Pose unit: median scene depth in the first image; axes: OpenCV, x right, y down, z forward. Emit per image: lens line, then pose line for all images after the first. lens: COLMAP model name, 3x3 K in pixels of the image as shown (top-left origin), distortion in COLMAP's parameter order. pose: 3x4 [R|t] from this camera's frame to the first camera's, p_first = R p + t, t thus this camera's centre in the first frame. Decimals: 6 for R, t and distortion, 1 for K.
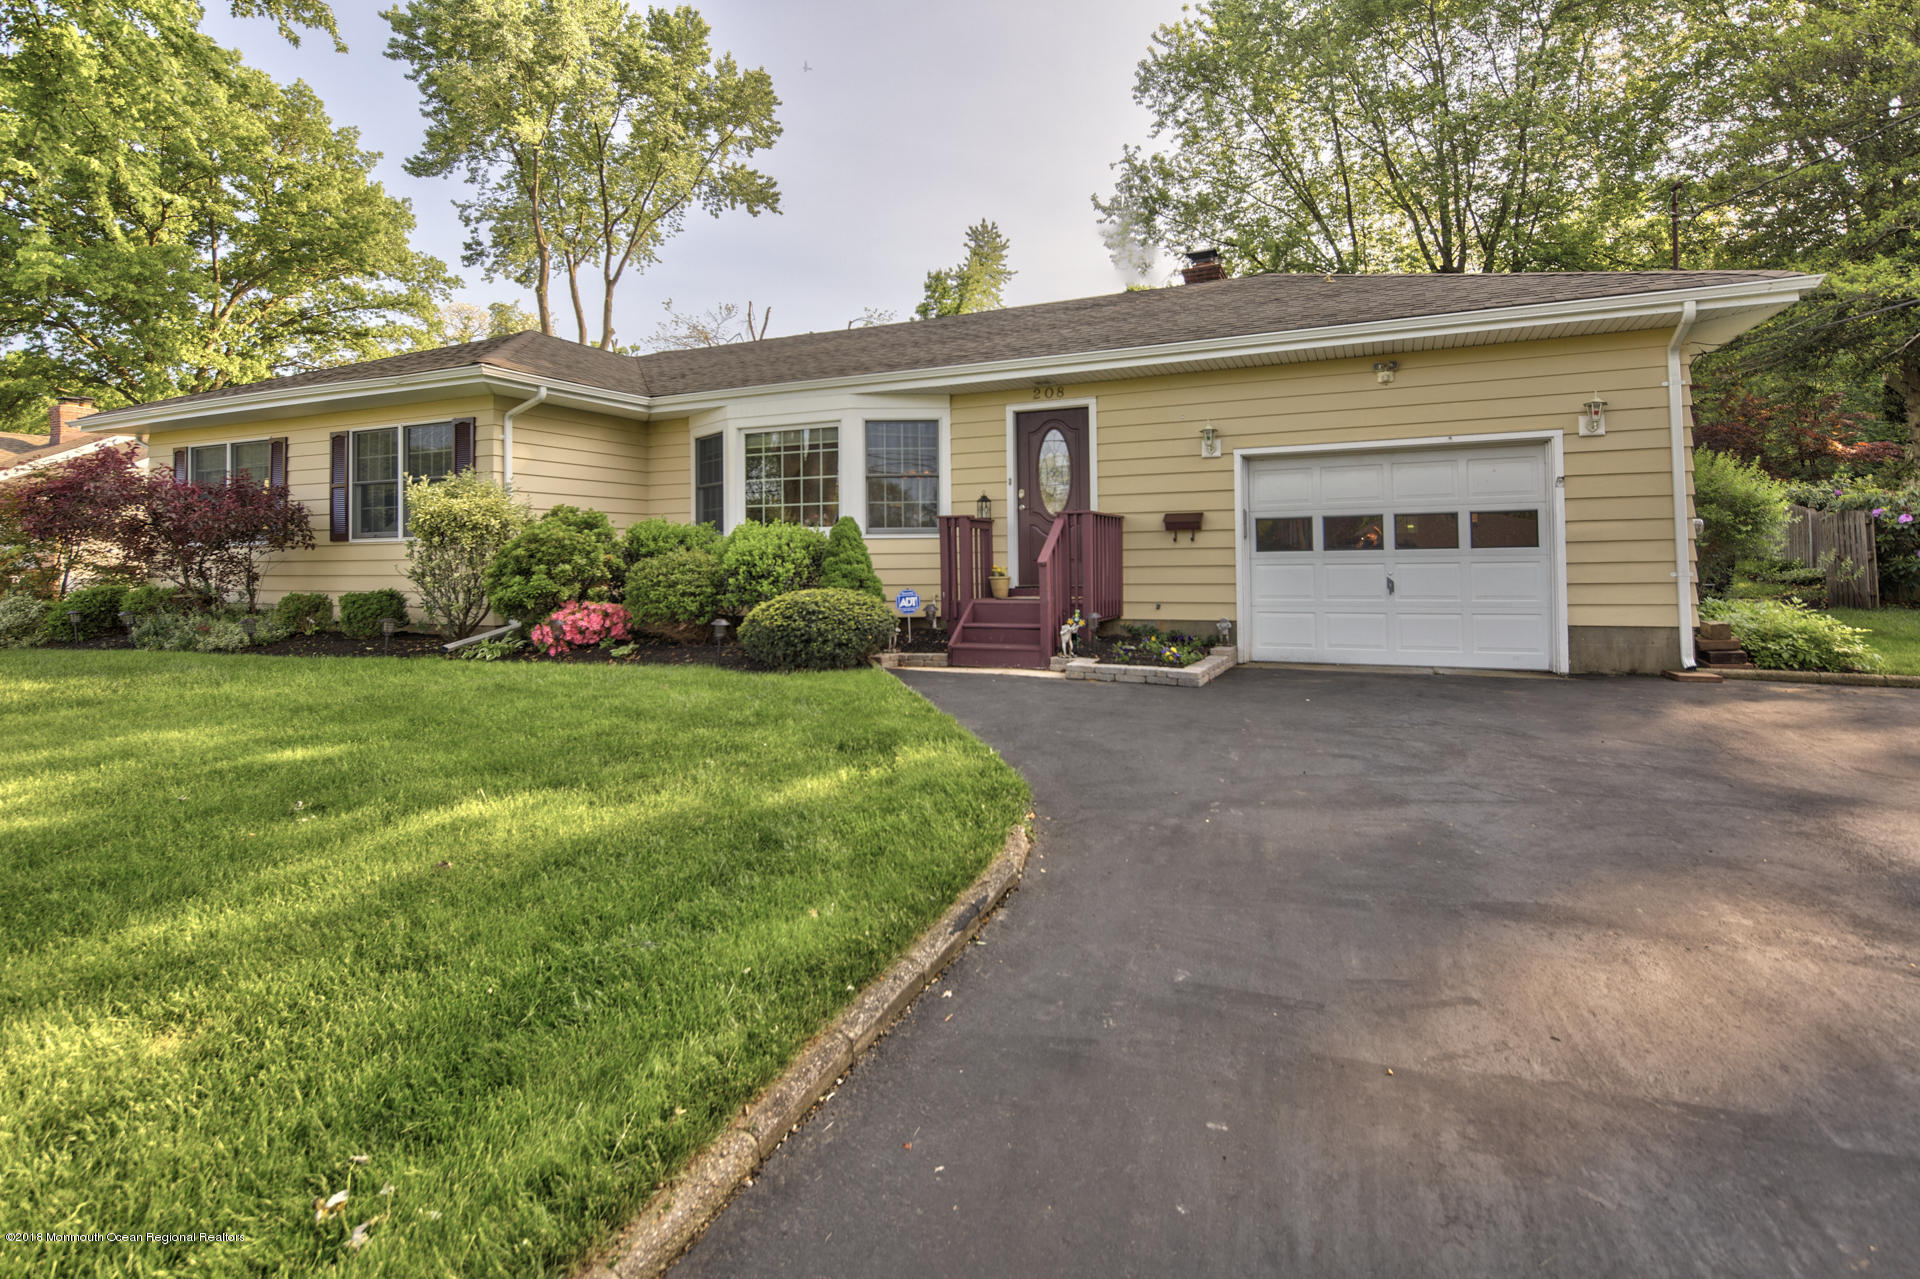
lens RADIAL K [[969.9, 0, 964.7], [0, 969.9, 534.8], [0, 0, 1]] dist [-0.013441, -0.000119]
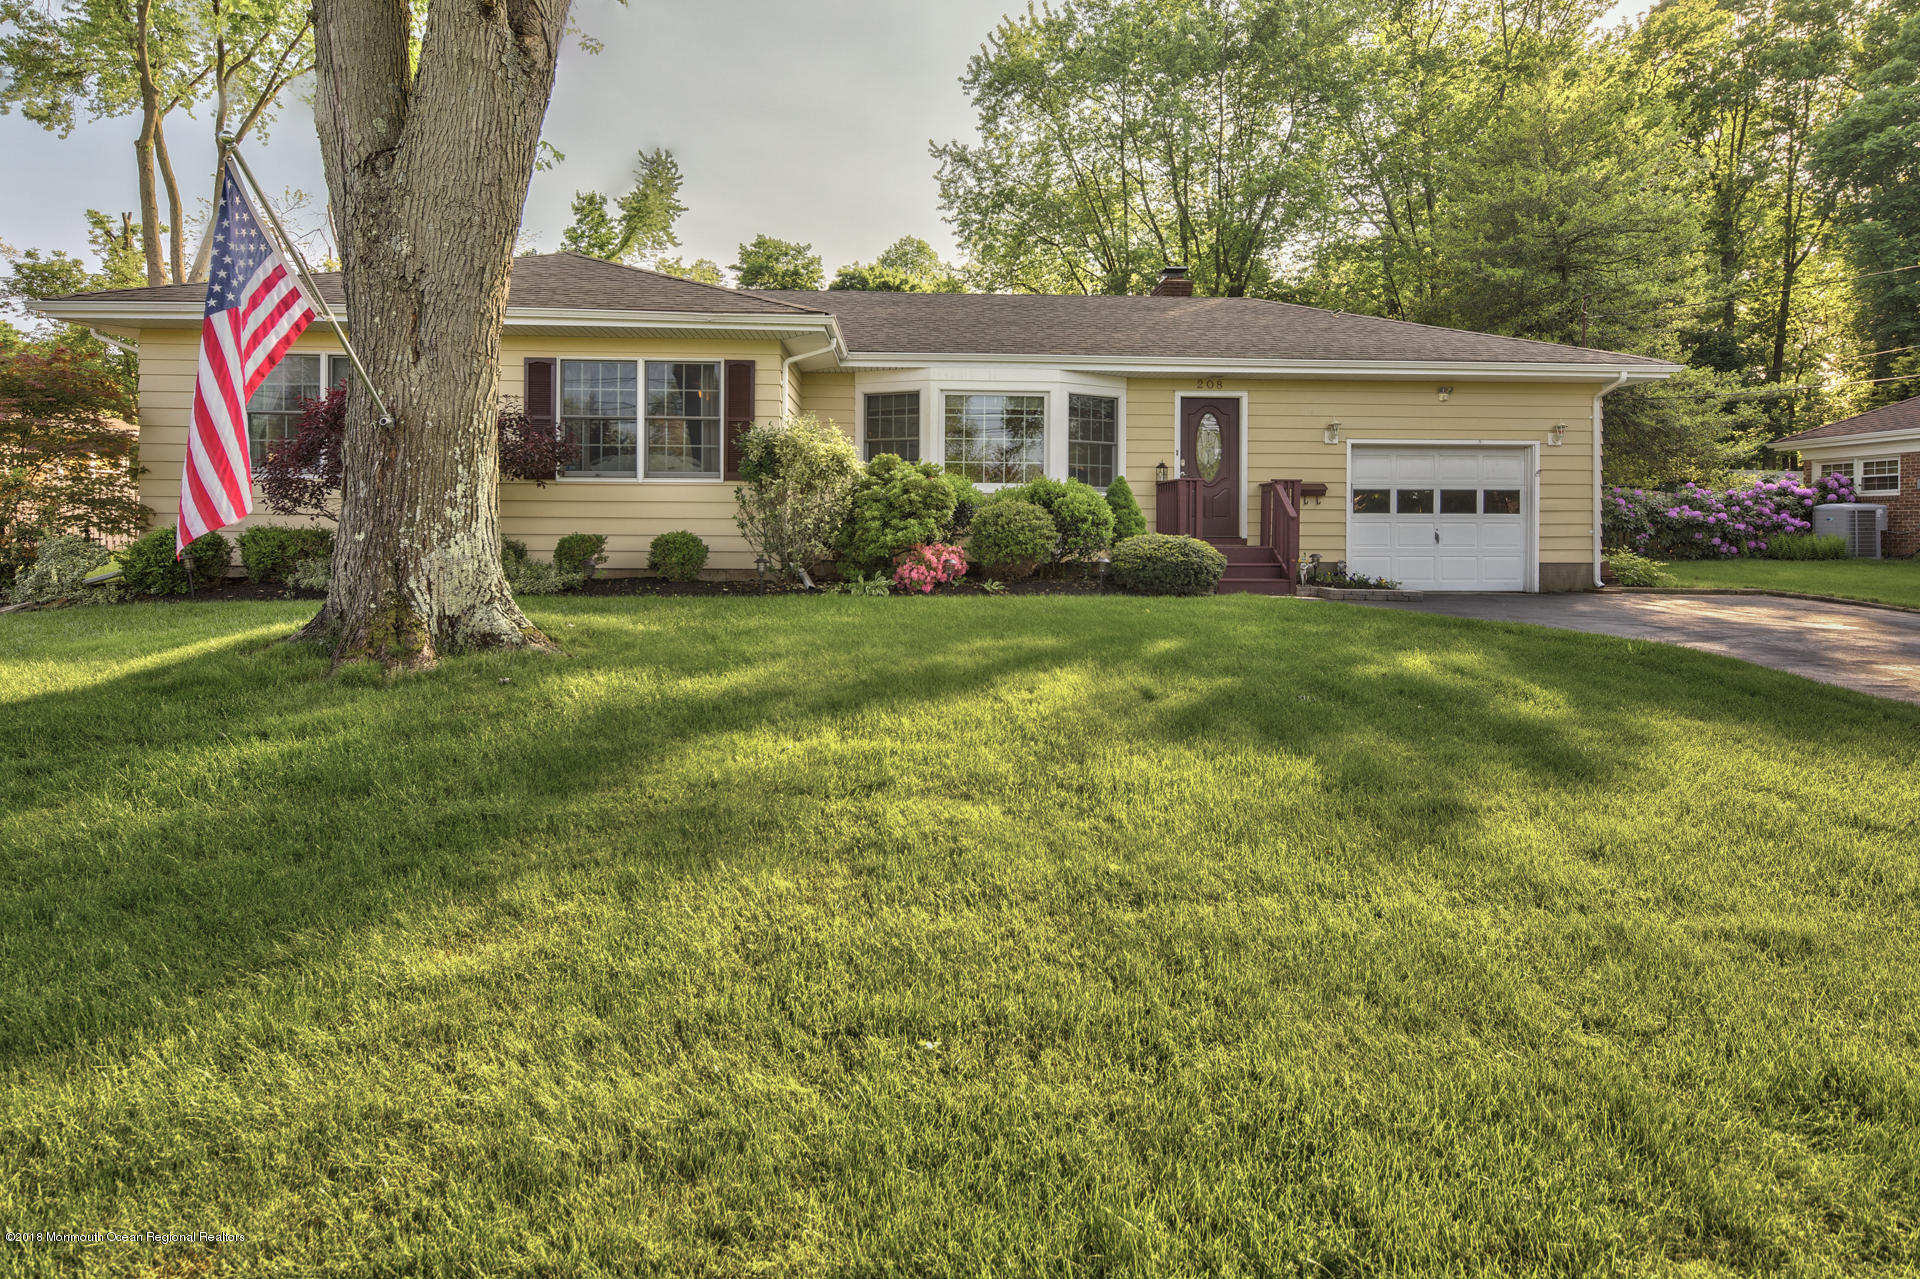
lens RADIAL K [[986.8, 0, 965.9], [0, 986.8, 548.2], [0, 0, 1]] dist [0.001151, 0.000632]
pose [[0.887089, 0.005100, 0.461571, -0.868766], [-0.031977, 0.998216, 0.050426, 0.014843], [-0.460490, -0.059492, 0.885669, -0.019879]]
